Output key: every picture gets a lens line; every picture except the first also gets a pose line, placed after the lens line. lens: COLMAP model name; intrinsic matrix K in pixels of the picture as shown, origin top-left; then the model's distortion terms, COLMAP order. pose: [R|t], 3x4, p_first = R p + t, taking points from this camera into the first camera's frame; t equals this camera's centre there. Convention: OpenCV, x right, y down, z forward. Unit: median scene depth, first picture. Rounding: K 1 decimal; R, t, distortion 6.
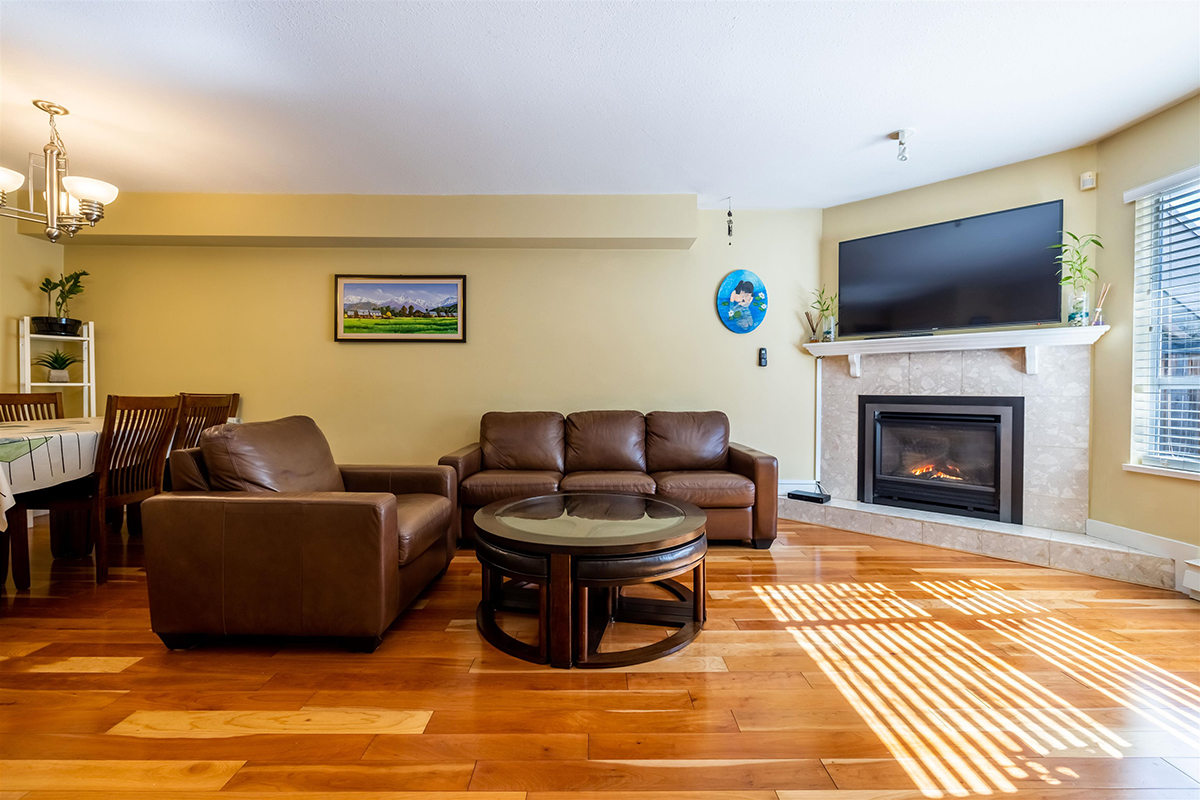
lens RADIAL K [[500.2, 0, 598.1], [0, 500.2, 393.2], [0, 0, 1]] dist [-0.001401, -0.000418]
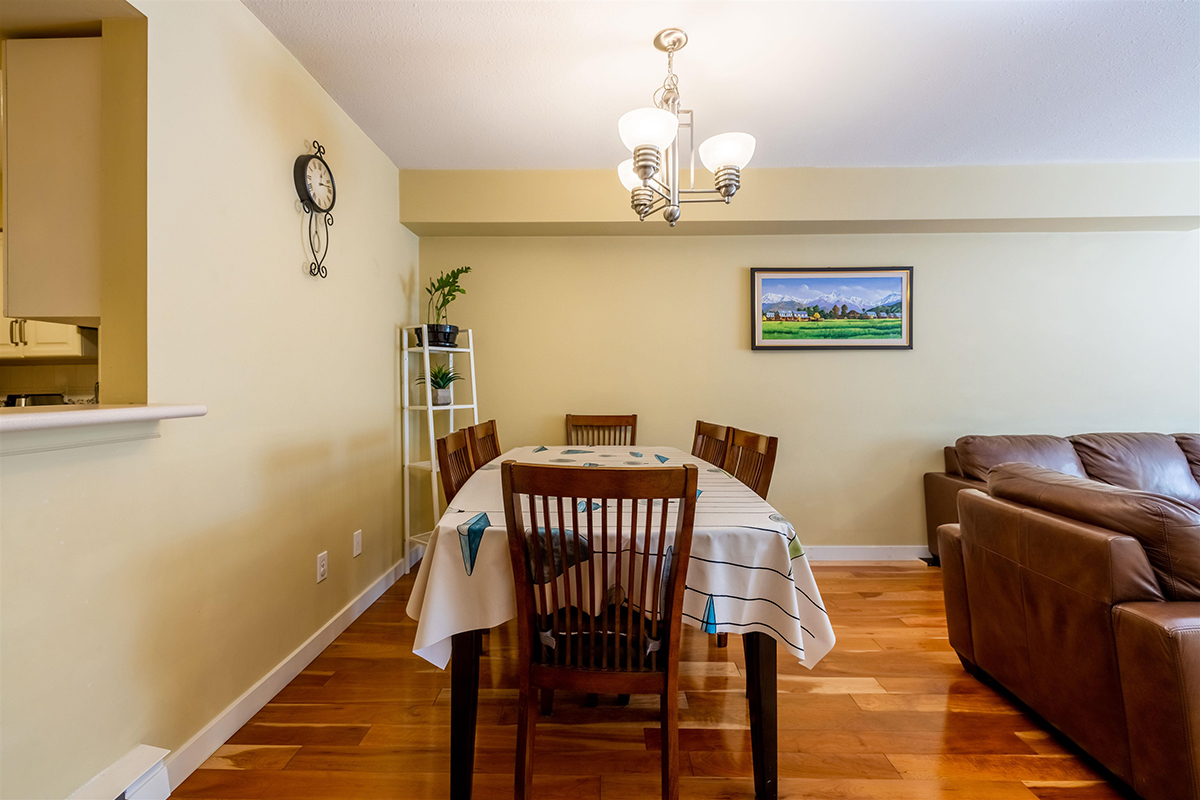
lens RADIAL K [[500.2, 0, 595.0], [0, 500.2, 389.5], [0, 0, 1]] dist [-0.001401, -0.000418]
pose [[0.999623, -0.009380, -0.025810, -0.807104], [0.009479, 0.999948, 0.003724, -0.045873], [0.025774, -0.003967, 0.999660, 0.181060]]
